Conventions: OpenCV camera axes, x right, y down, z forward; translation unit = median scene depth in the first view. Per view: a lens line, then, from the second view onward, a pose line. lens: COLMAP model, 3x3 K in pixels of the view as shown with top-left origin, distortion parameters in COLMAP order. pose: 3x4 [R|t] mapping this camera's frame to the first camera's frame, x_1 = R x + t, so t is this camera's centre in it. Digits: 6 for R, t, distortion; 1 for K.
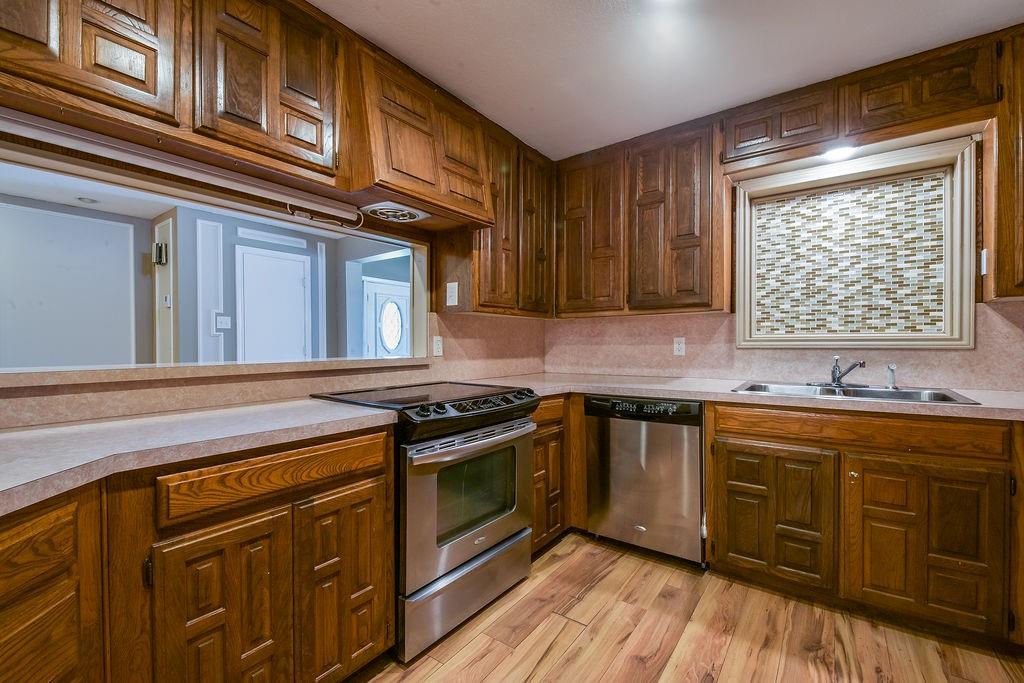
lens RADIAL K [[435.6, 0, 513.2], [0, 435.6, 347.1], [0, 0, 1]] dist [0.013840, -0.008764]
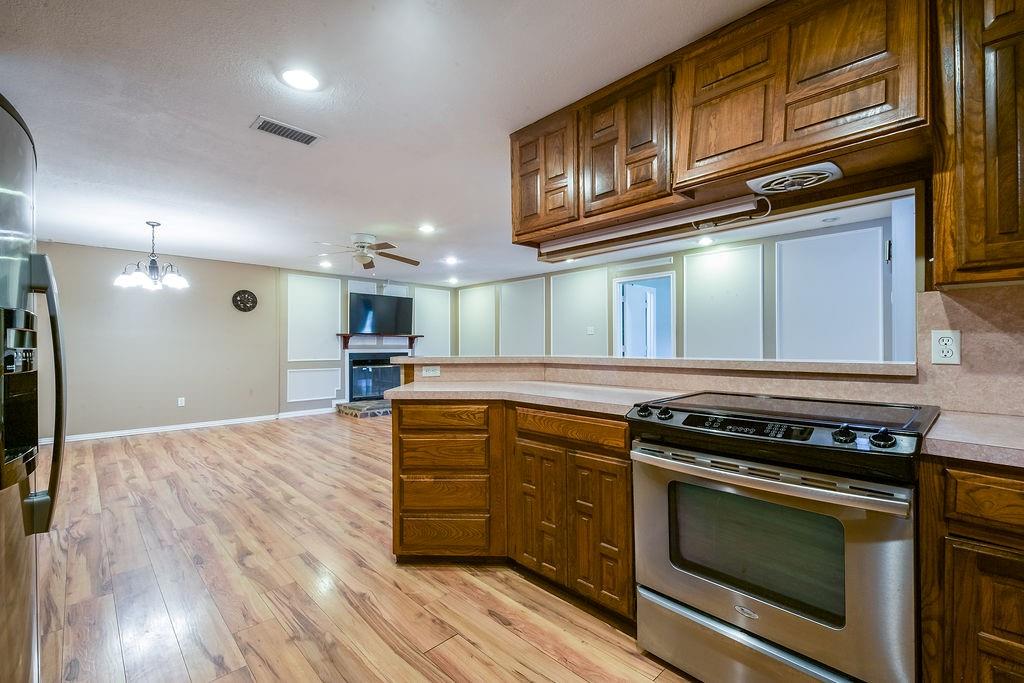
lens RADIAL K [[436.6, 0, 507.4], [0, 436.6, 344.6], [0, 0, 1]] dist [-0.000758, -0.000108]
pose [[-0.166331, 0.003983, -0.986062, 0.557641], [-0.003281, 0.999984, 0.004593, -0.006654], [0.986065, 0.003999, -0.166315, 0.565947]]
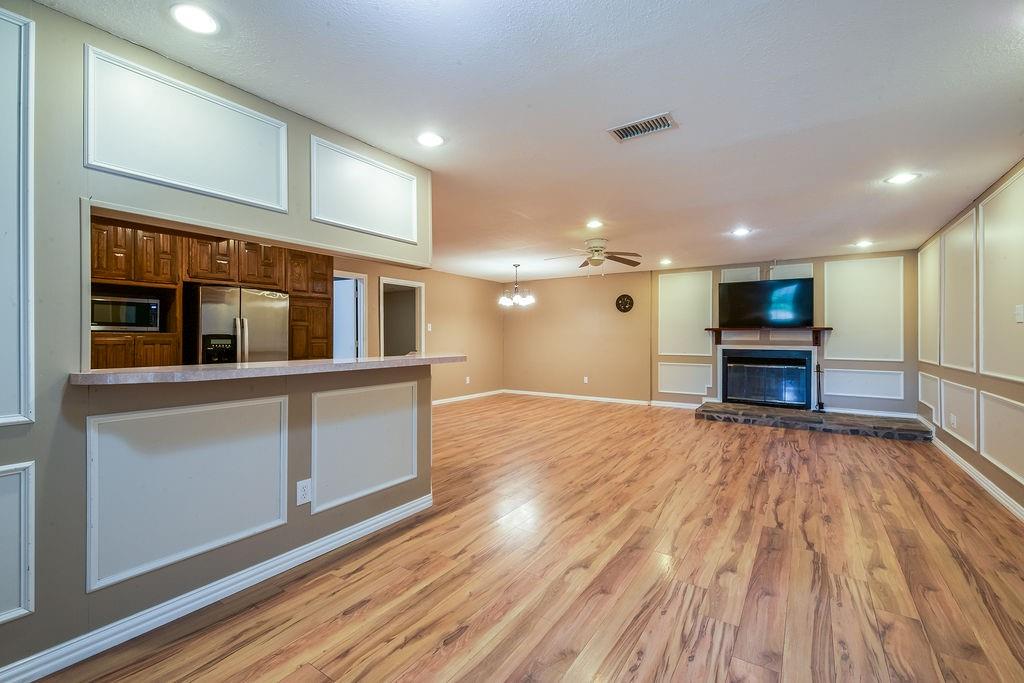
lens RADIAL K [[439.8, 0, 510.4], [0, 439.8, 333.1], [0, 0, 1]] dist [0.017850, -0.009078]
pose [[-0.999067, 0.003628, -0.043025, -0.924578], [0.003696, 0.999992, -0.001482, -0.035356], [0.043019, -0.001640, -0.999073, 1.869491]]
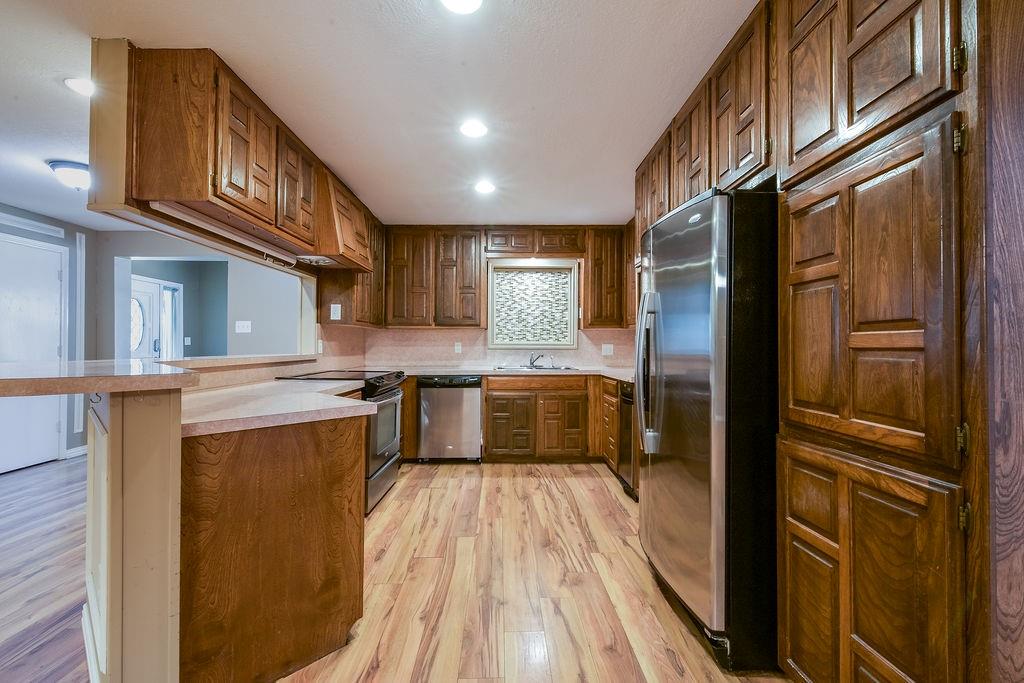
lens RADIAL K [[435.6, 0, 513.2], [0, 435.6, 347.1], [0, 0, 1]] dist [0.013840, -0.008764]
pose [[0.789168, 0.004740, 0.614159, -0.612303], [-0.000855, 0.999978, -0.006620, 0.009083], [-0.614176, 0.004699, 0.789155, -0.592746]]
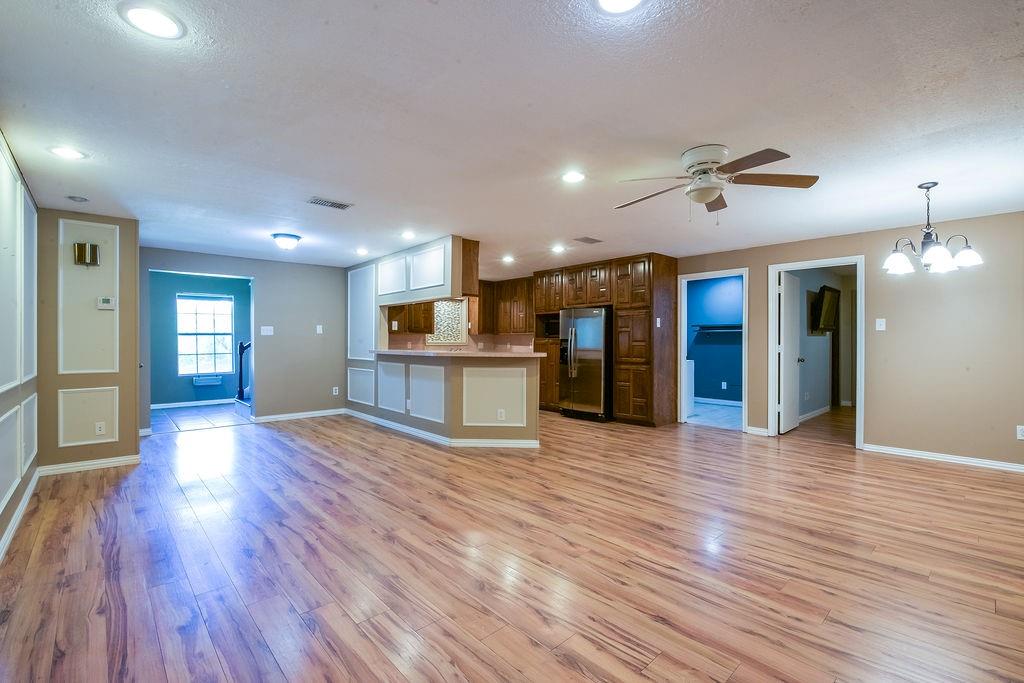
lens RADIAL K [[449.4, 0, 506.6], [0, 449.4, 341.3], [0, 0, 1]] dist [-0.001164, -0.009478]
pose [[0.198384, 0.004410, 0.980114, -2.854941], [0.005661, 0.999968, -0.005645, -0.007437], [-0.980108, 0.006668, 0.198353, -0.223328]]
